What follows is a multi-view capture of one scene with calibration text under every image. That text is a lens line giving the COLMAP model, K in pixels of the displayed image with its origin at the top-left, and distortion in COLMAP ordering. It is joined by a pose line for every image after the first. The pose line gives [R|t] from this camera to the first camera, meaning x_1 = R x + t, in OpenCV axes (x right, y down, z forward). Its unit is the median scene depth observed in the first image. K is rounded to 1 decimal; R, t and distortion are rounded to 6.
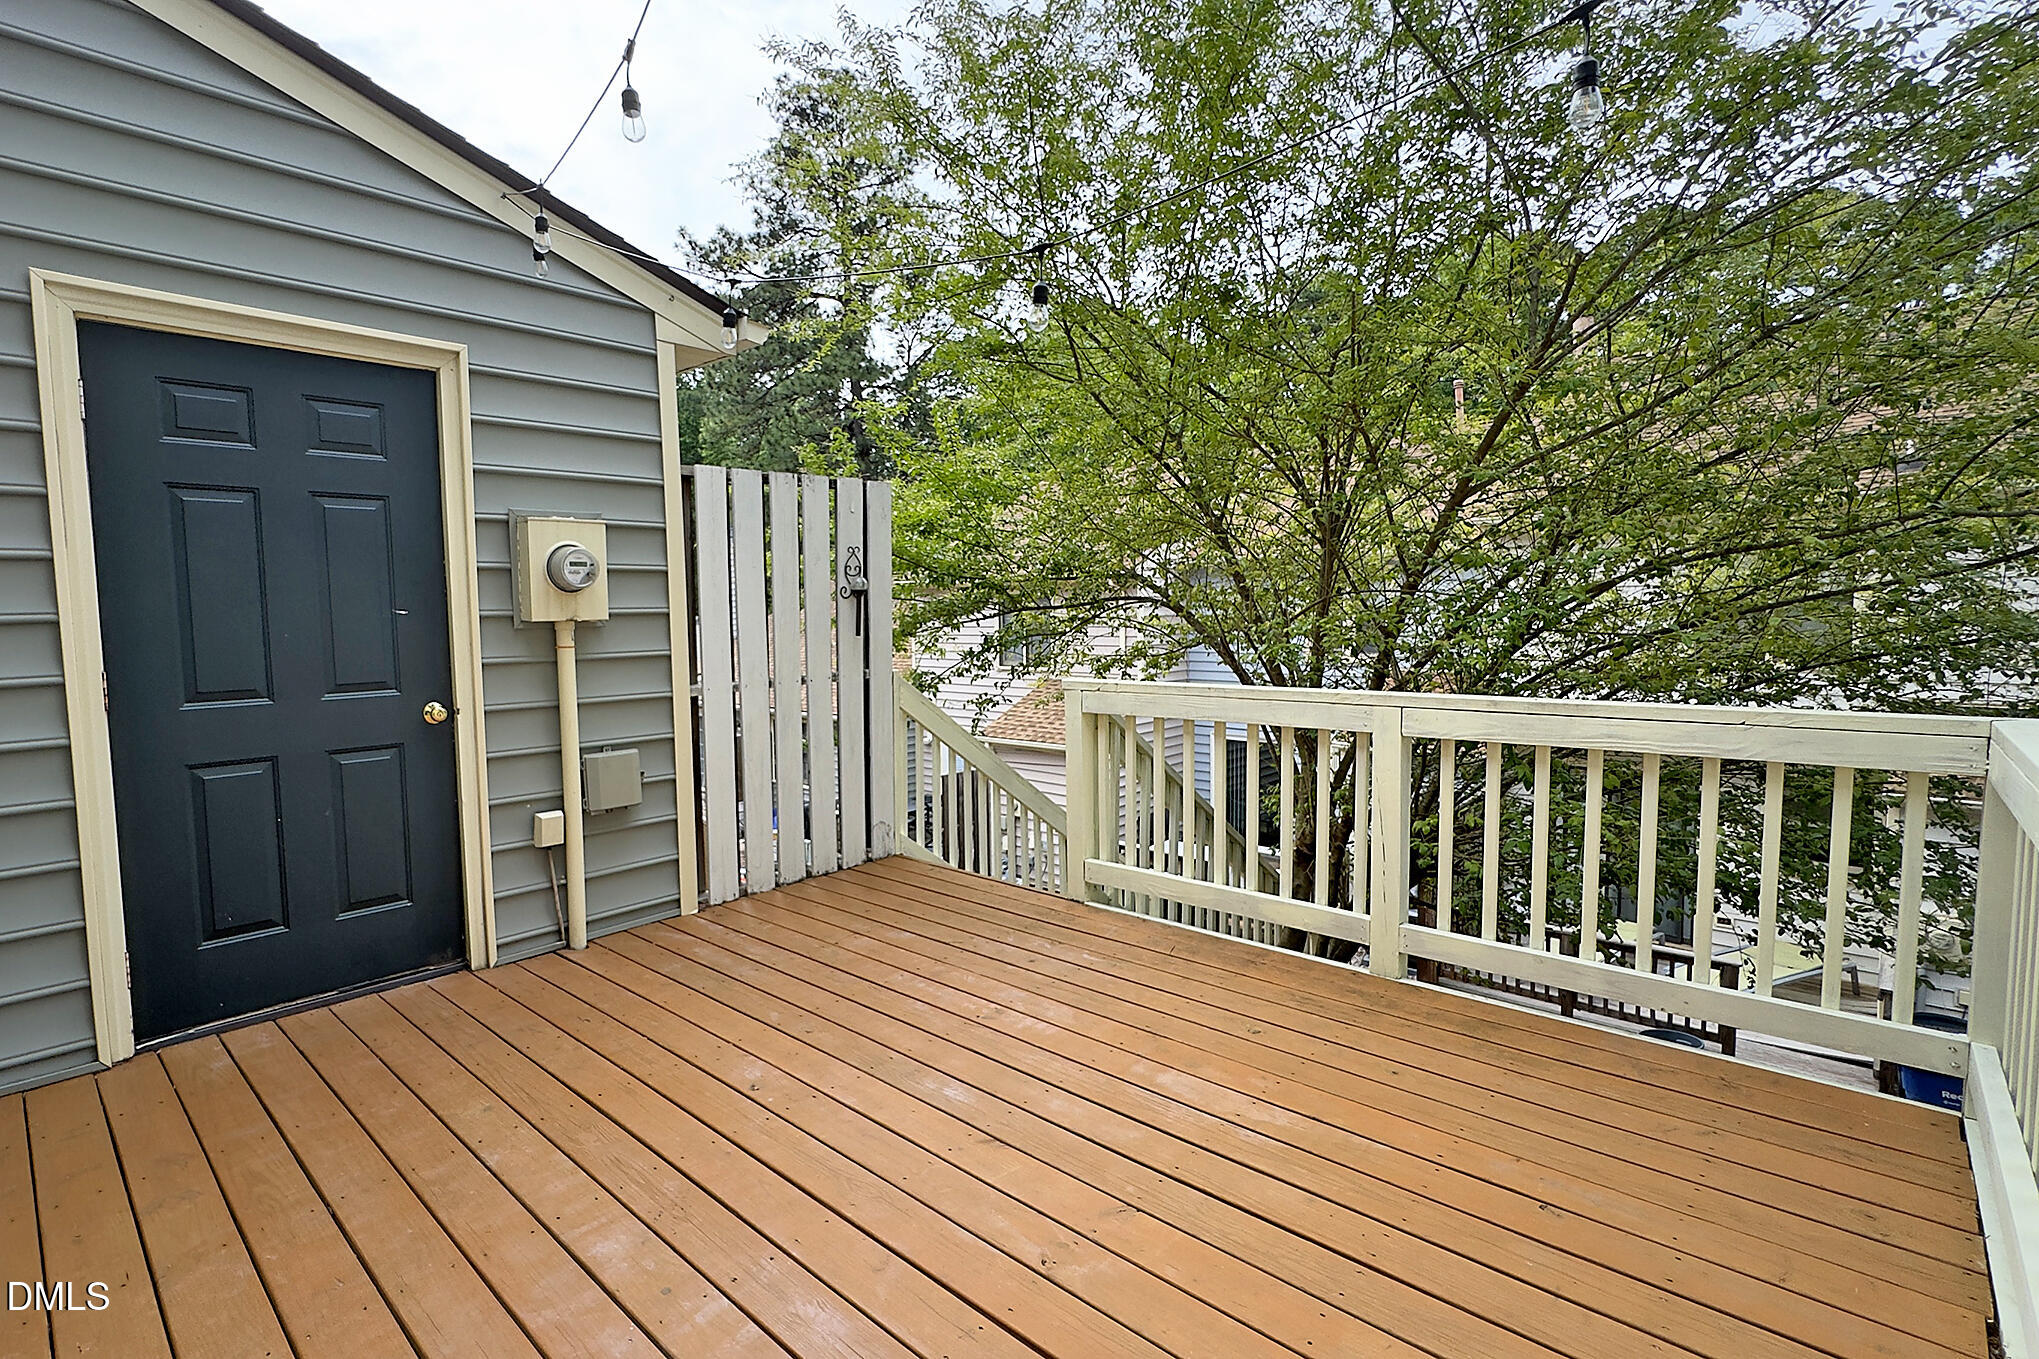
lens RADIAL K [[963.9, 0, 1030.4], [0, 963.9, 673.3], [0, 0, 1]] dist [-0.004375, 0.001766]
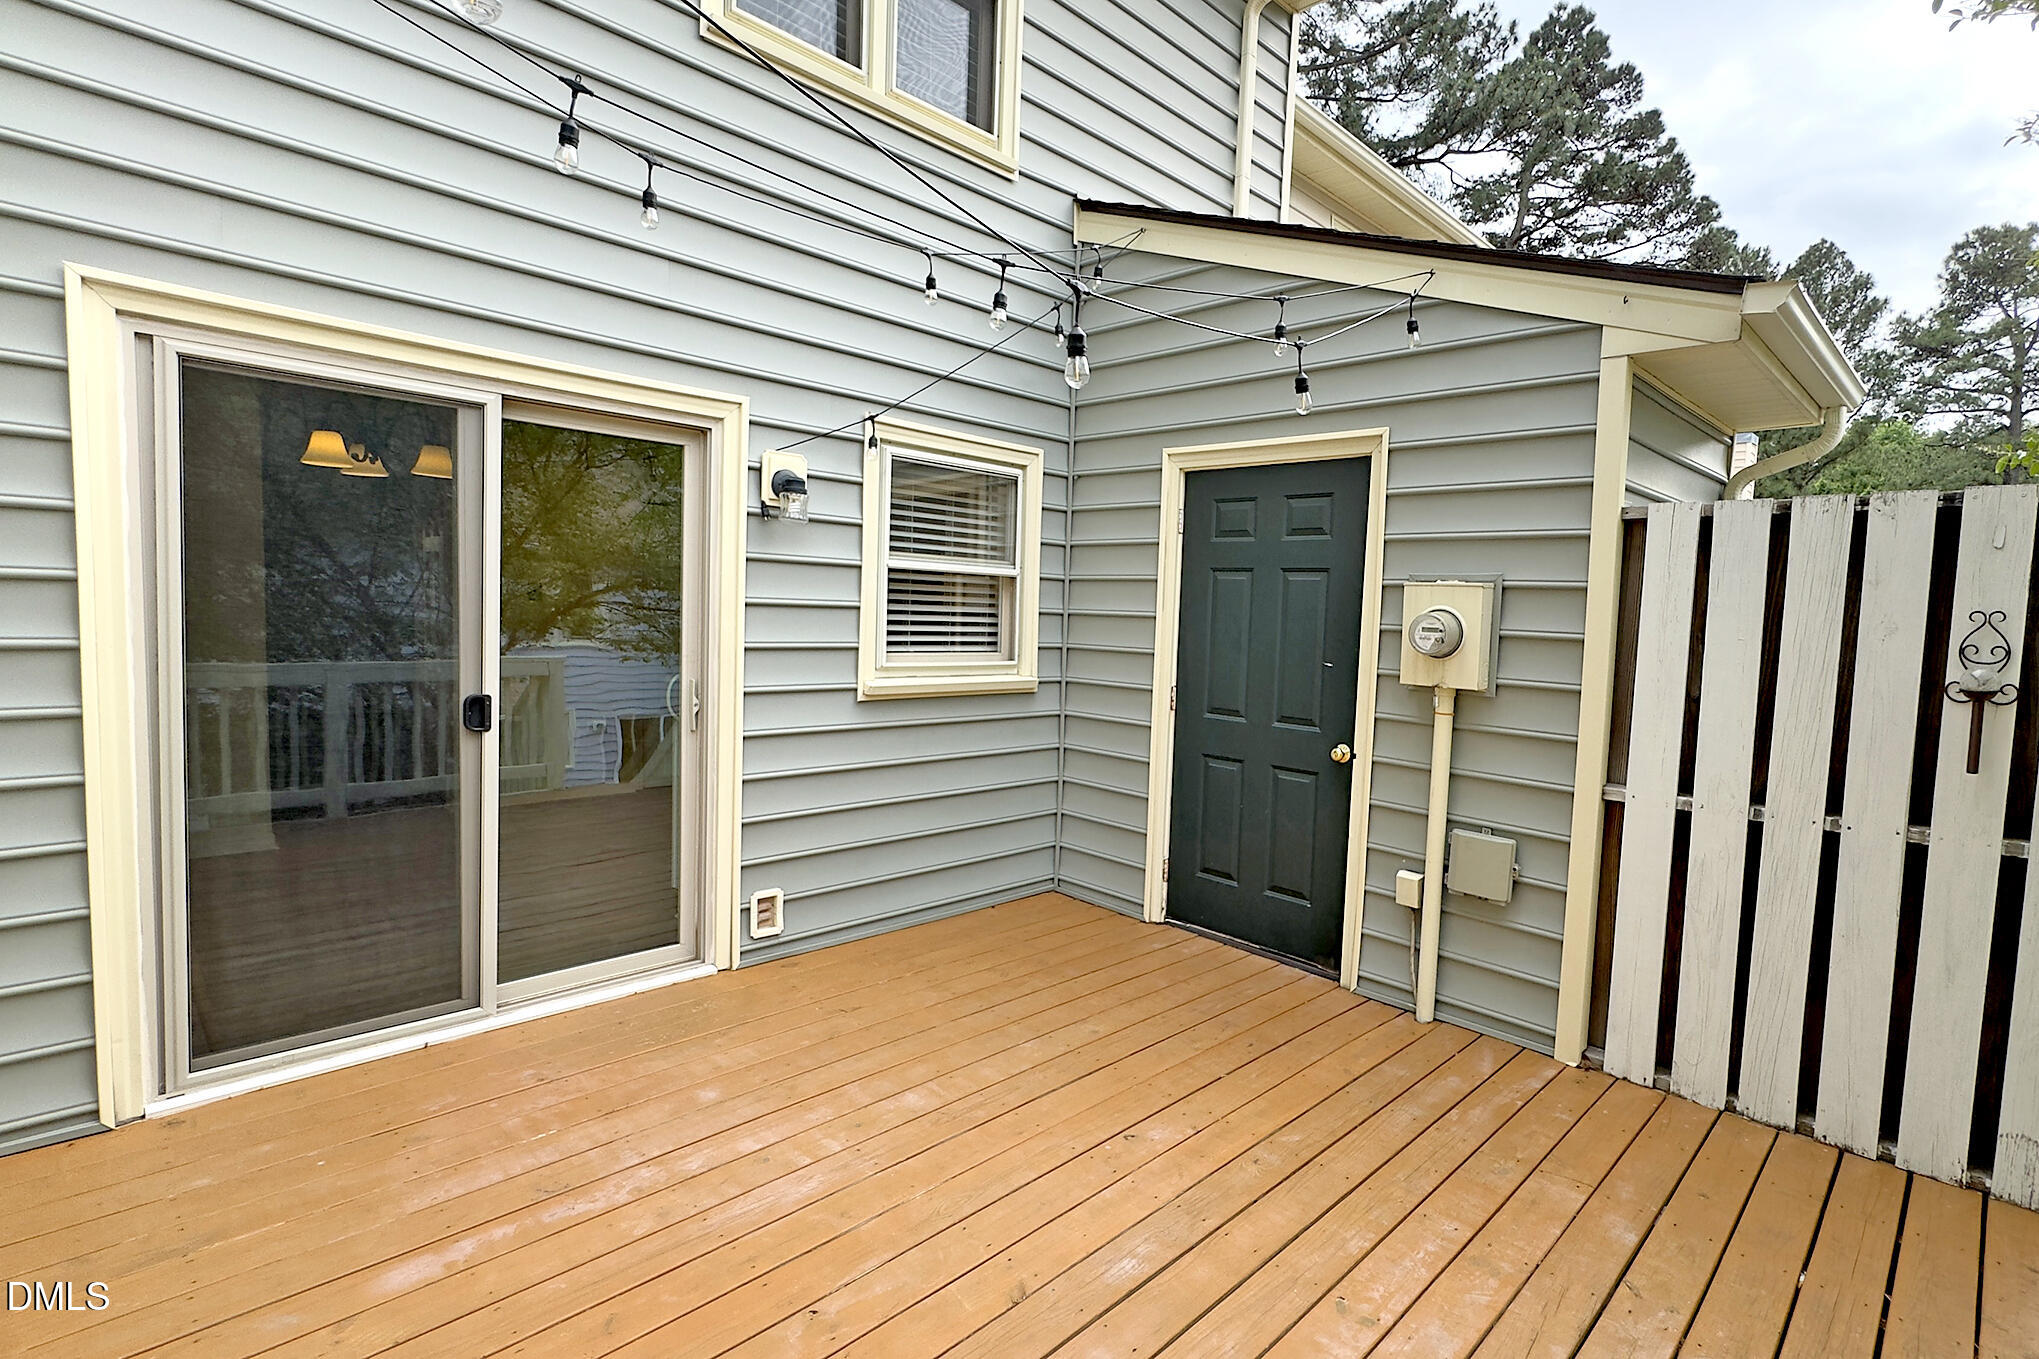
lens RADIAL K [[963.9, 0, 1018.7], [0, 963.9, 680.3], [0, 0, 1]] dist [-0.004375, 0.001766]
pose [[-0.062406, 0.089603, -0.994021, 0.547189], [-0.116499, 0.988500, 0.096419, -0.112034], [0.991228, 0.121820, -0.051249, 0.668428]]
